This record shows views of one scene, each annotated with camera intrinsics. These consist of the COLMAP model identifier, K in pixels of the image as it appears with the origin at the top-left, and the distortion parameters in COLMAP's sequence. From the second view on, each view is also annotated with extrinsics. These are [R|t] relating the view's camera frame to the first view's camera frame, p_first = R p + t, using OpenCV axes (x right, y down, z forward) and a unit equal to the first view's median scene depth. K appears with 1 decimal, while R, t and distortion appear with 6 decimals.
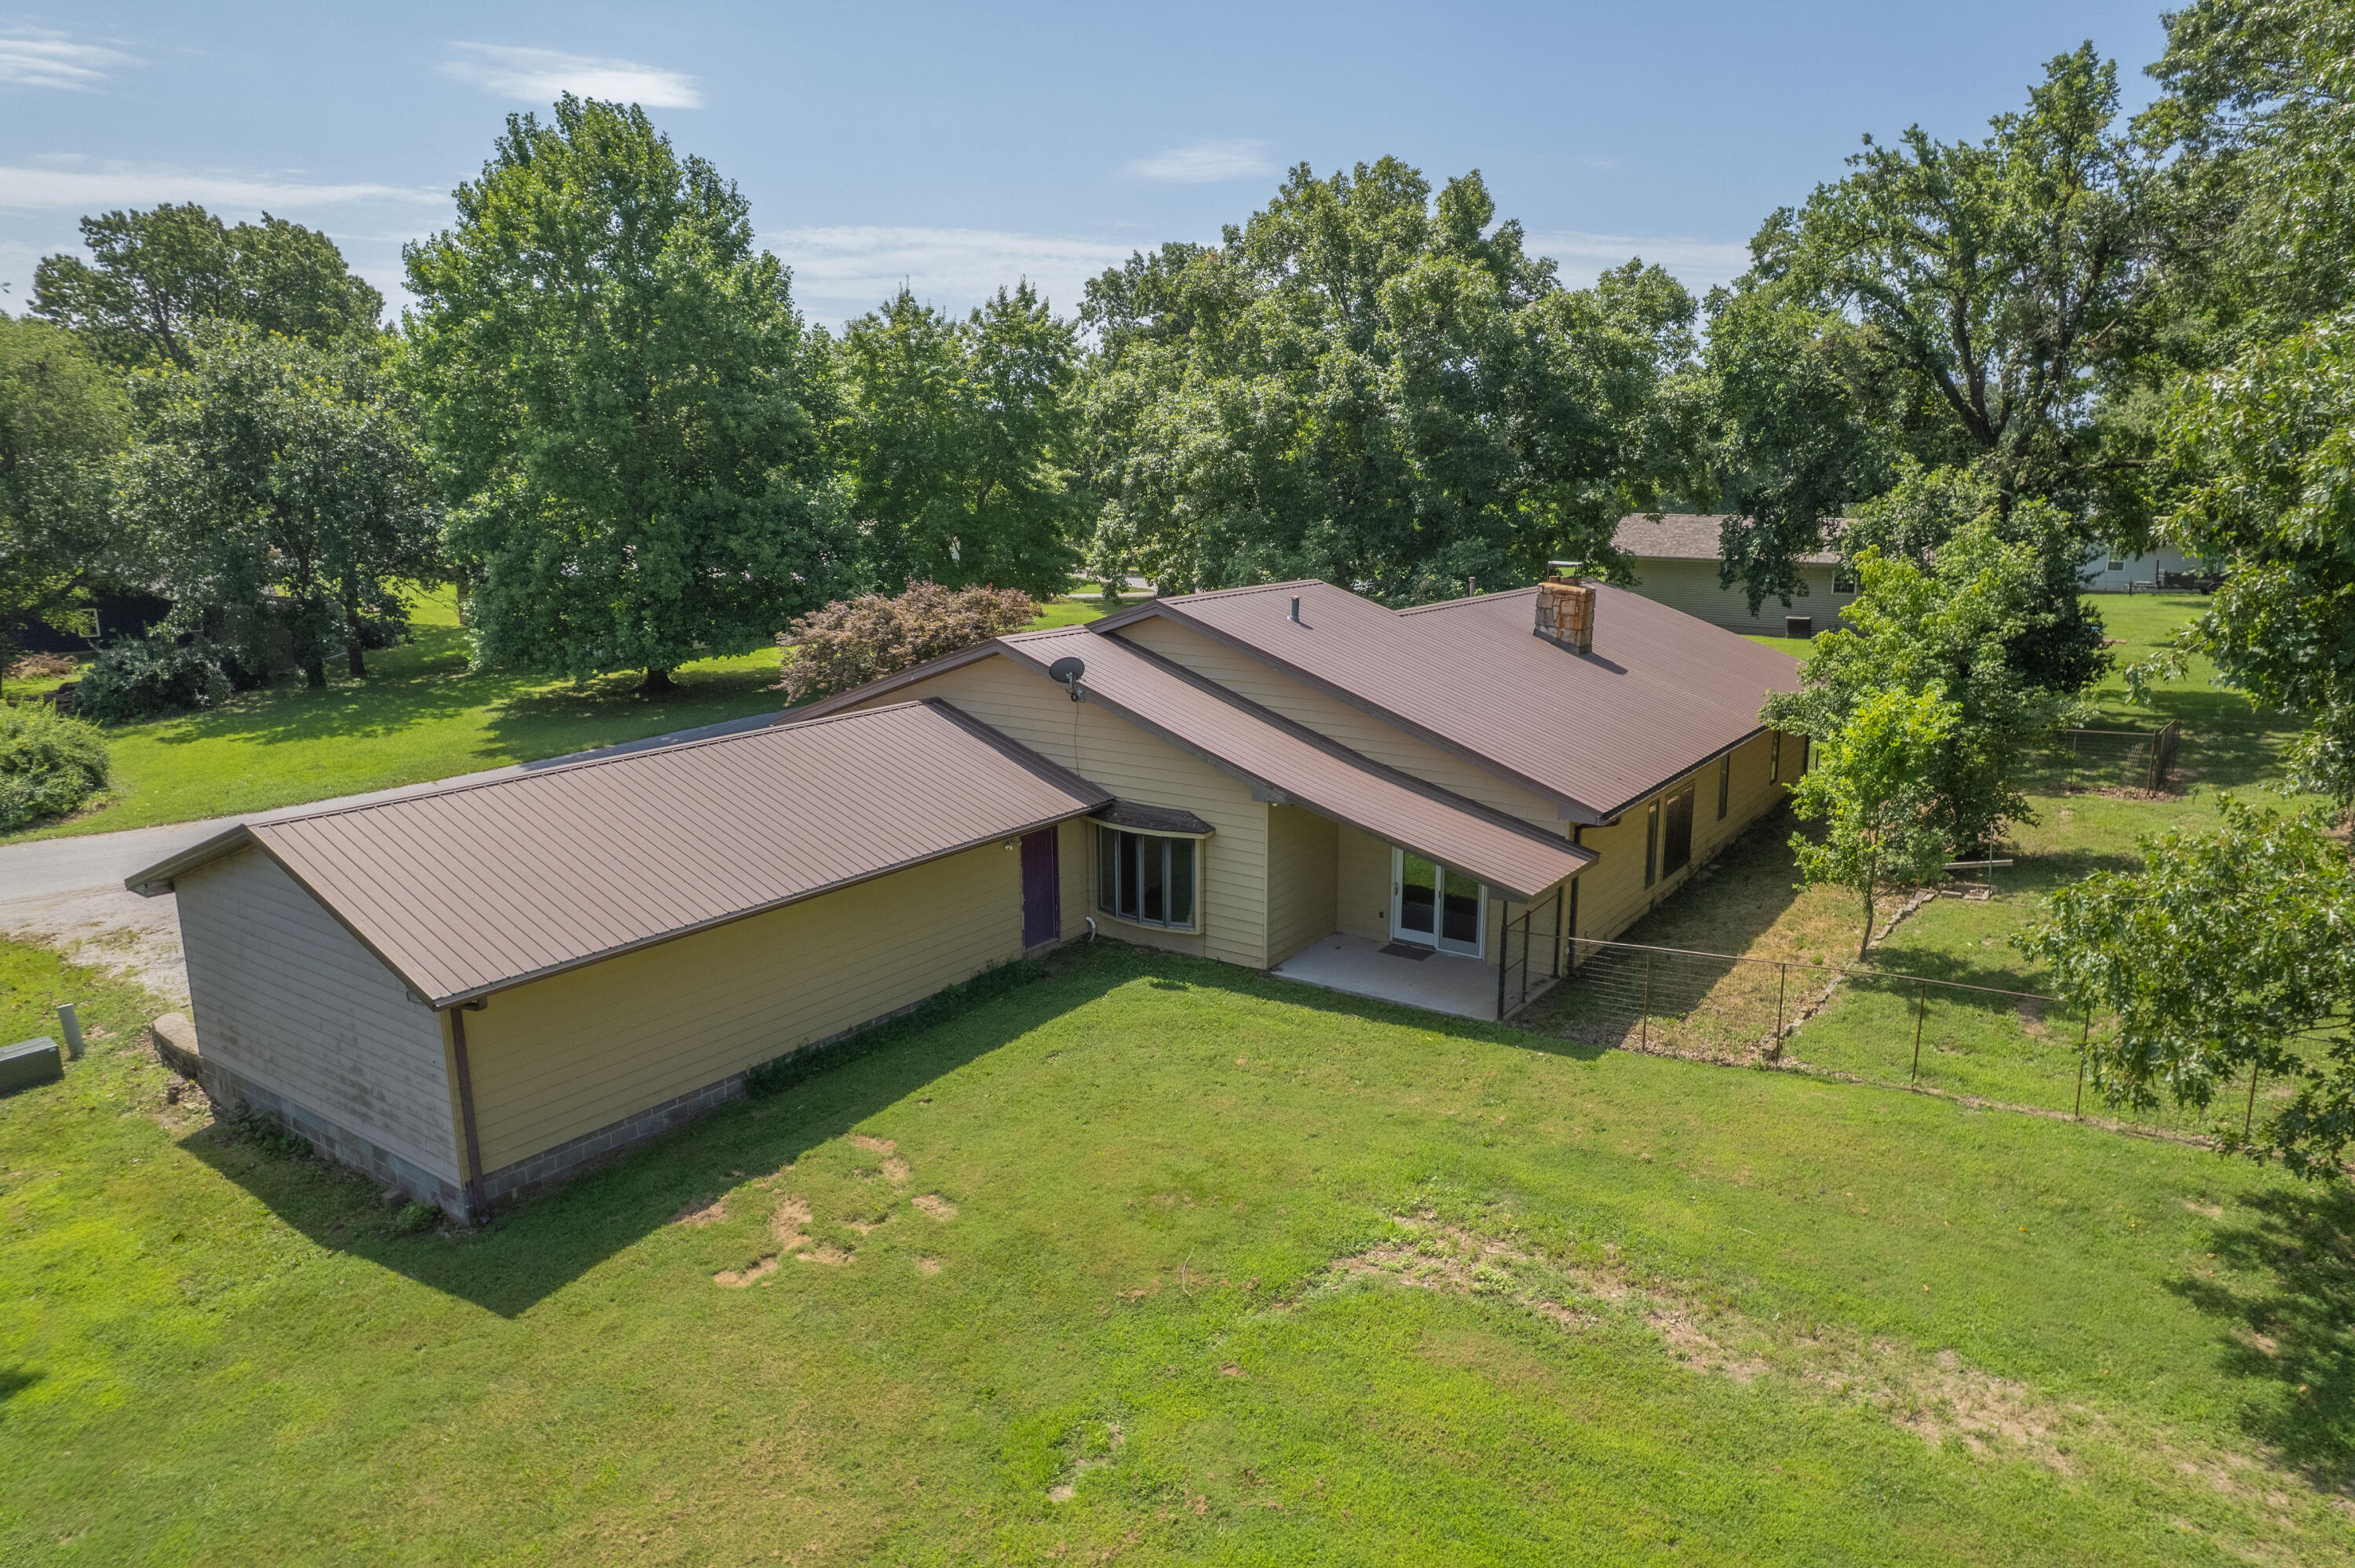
lens RADIAL K [[1495.1, 0, 1177.5], [0, 1495.1, 784.0], [0, 0, 1]] dist [-0.080798, 0.067722]
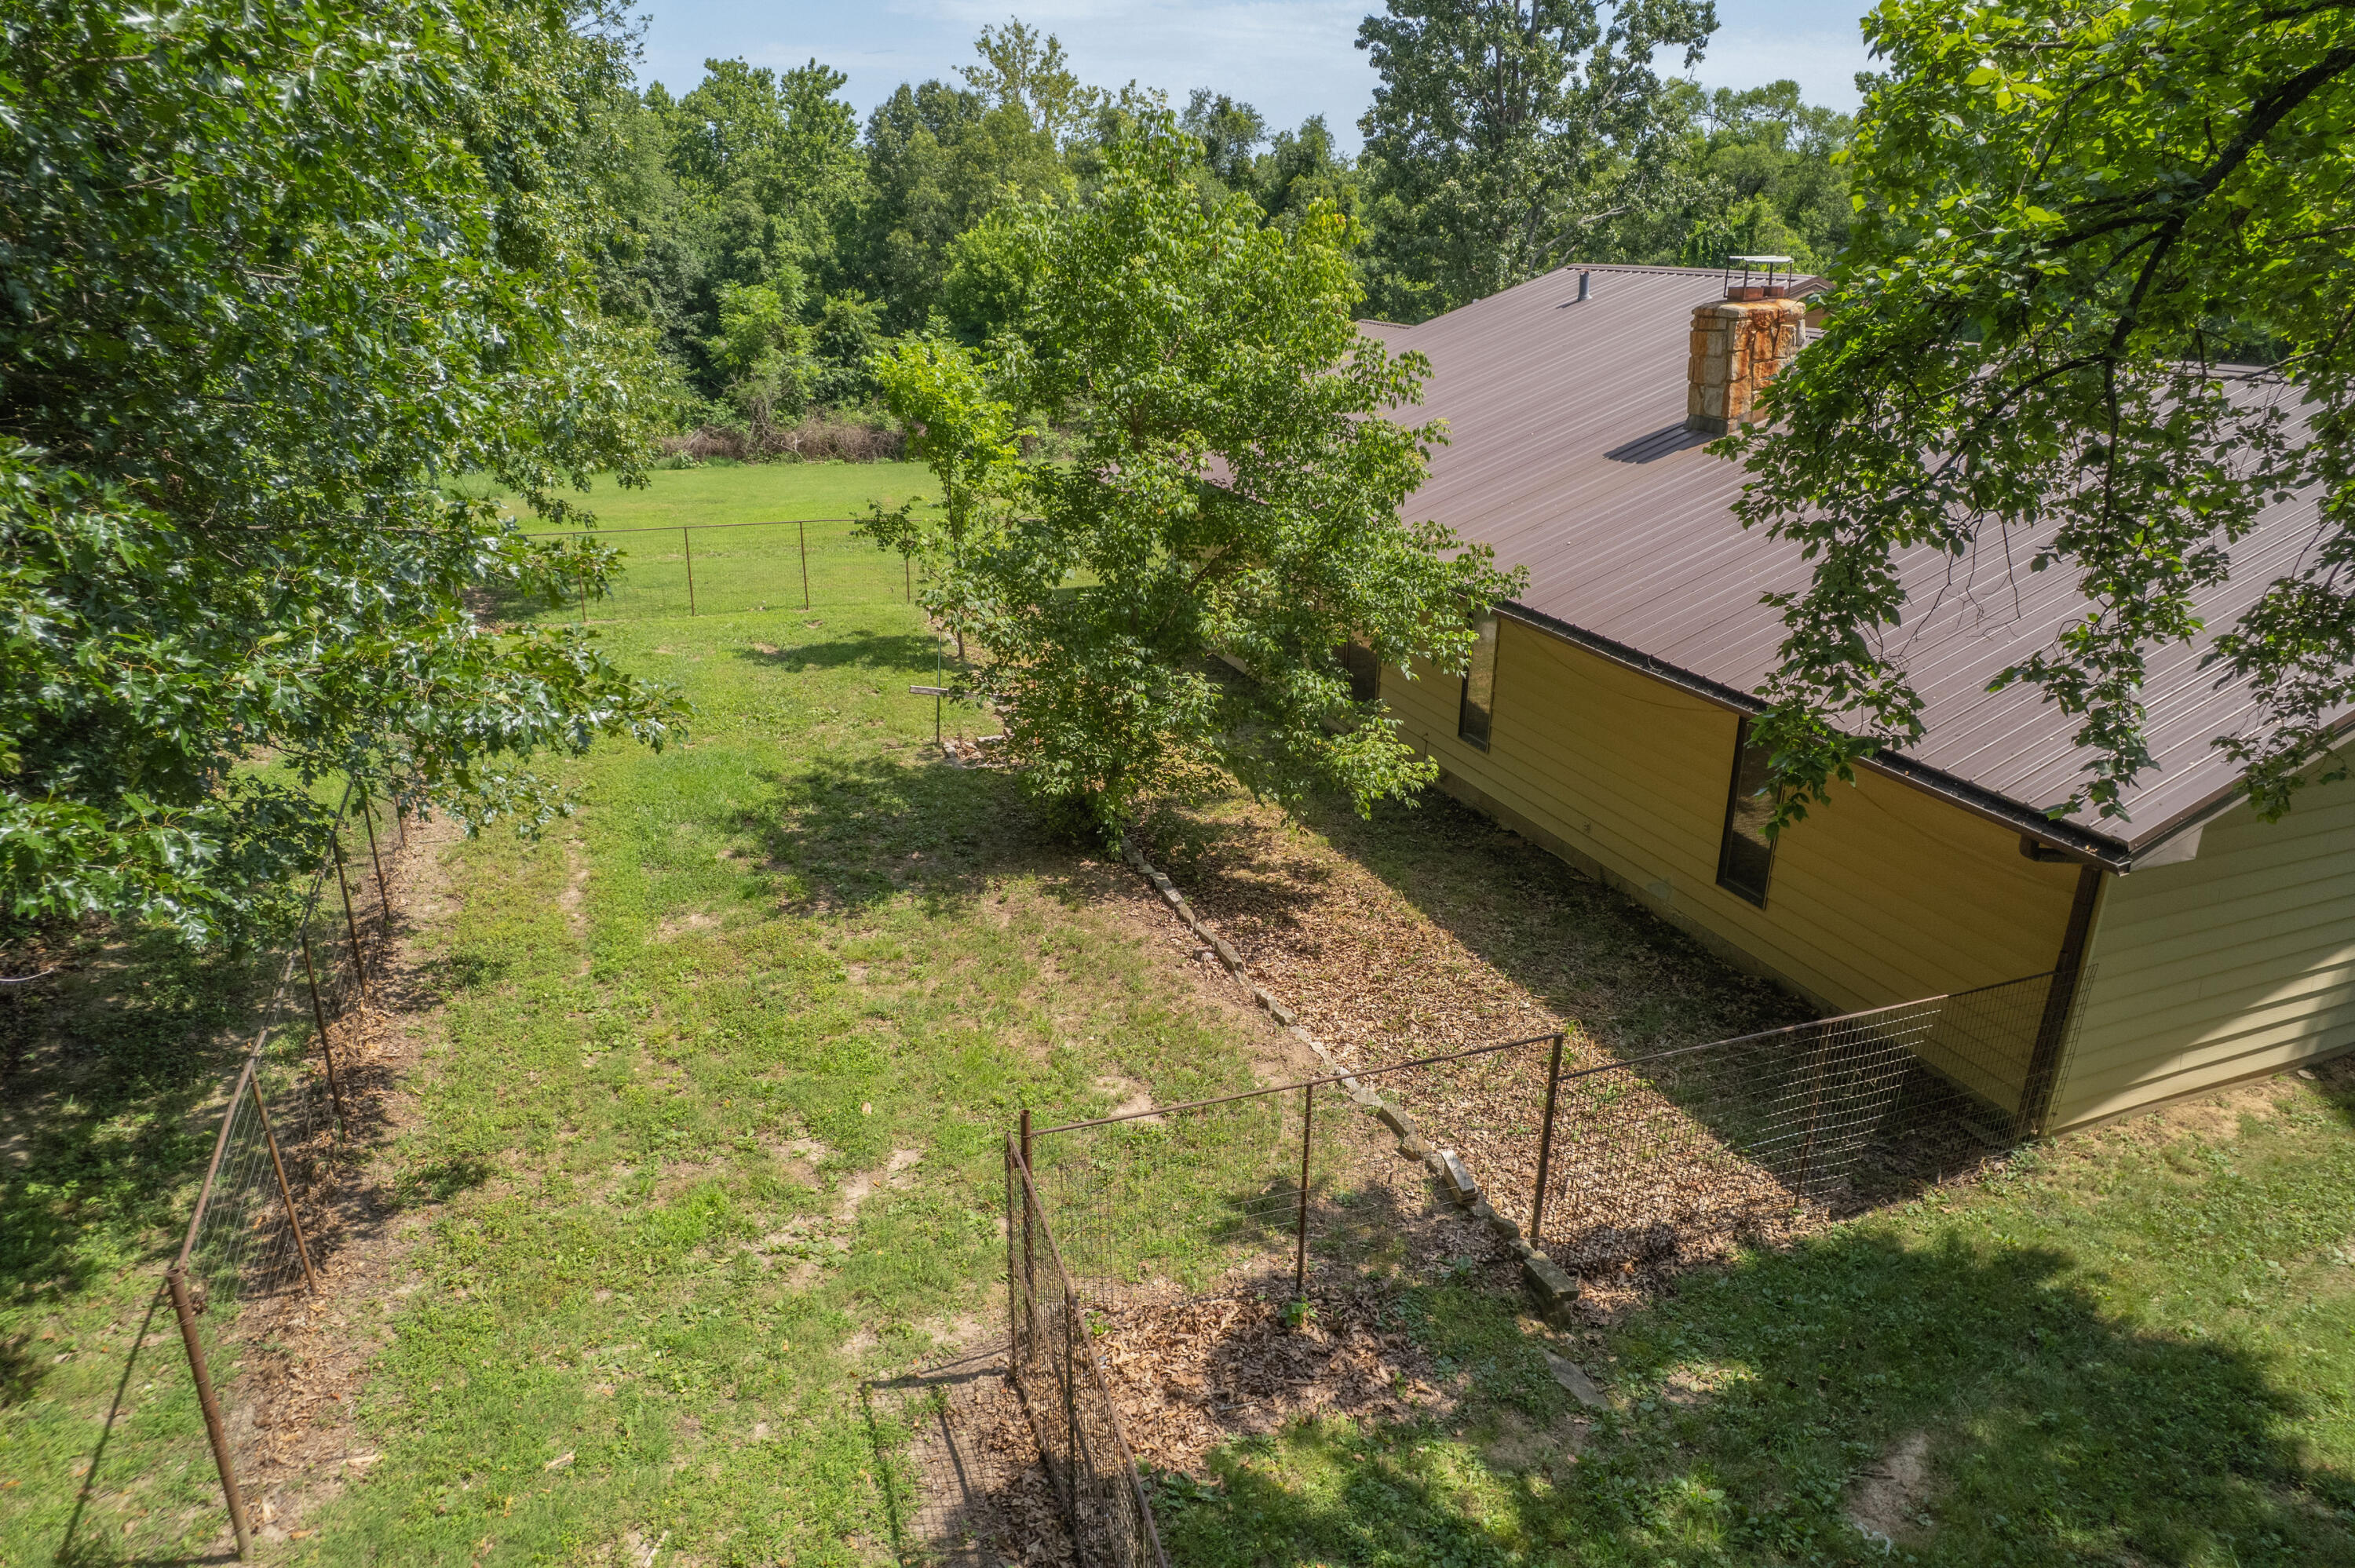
lens RADIAL K [[1495.1, 0, 1177.5], [0, 1495.1, 784.0], [0, 0, 1]] dist [-0.080798, 0.067722]
pose [[-0.540401, 0.284921, -0.791699, 1.107694], [-0.183762, 0.878243, 0.441499, -0.239826], [0.821096, 0.384071, -0.422246, 1.470576]]
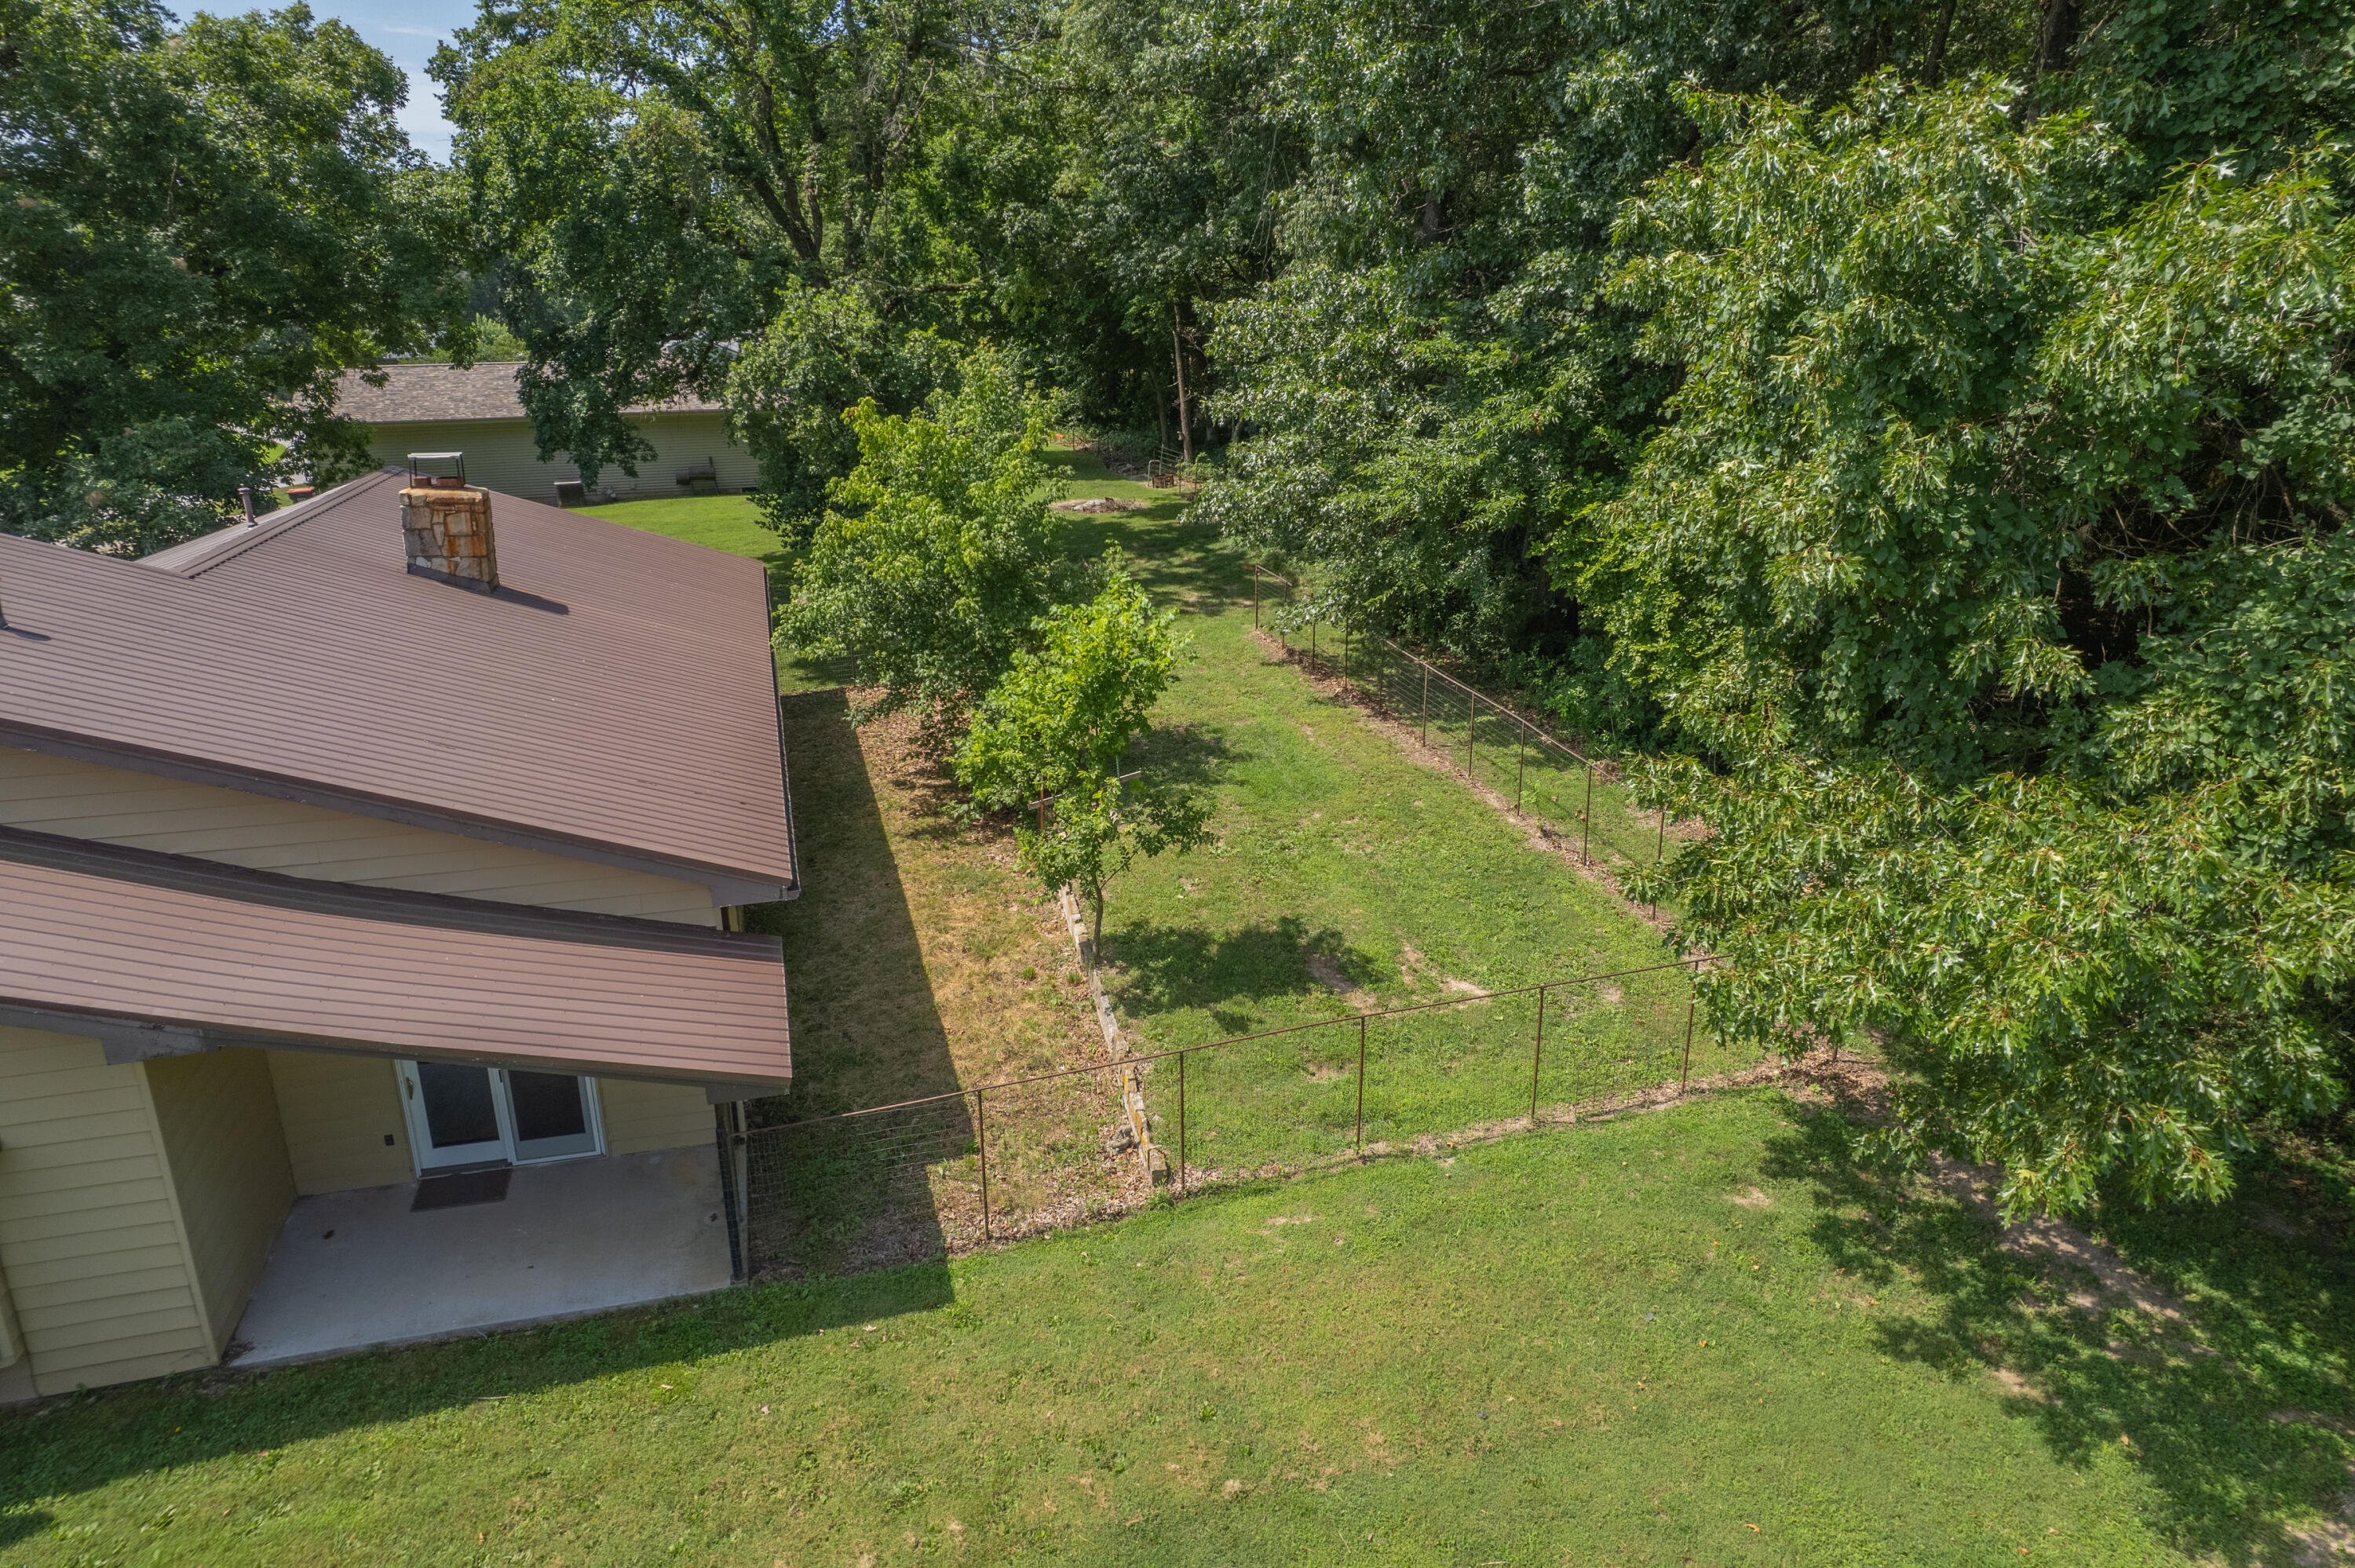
lens RADIAL K [[1495.1, 0, 1177.5], [0, 1495.1, 784.0], [0, 0, 1]] dist [-0.080798, 0.067722]
pose [[0.633958, -0.241254, 0.734775, -0.046838], [0.161022, 0.970452, 0.179706, -0.095276], [-0.756419, 0.004389, 0.654073, 0.446718]]
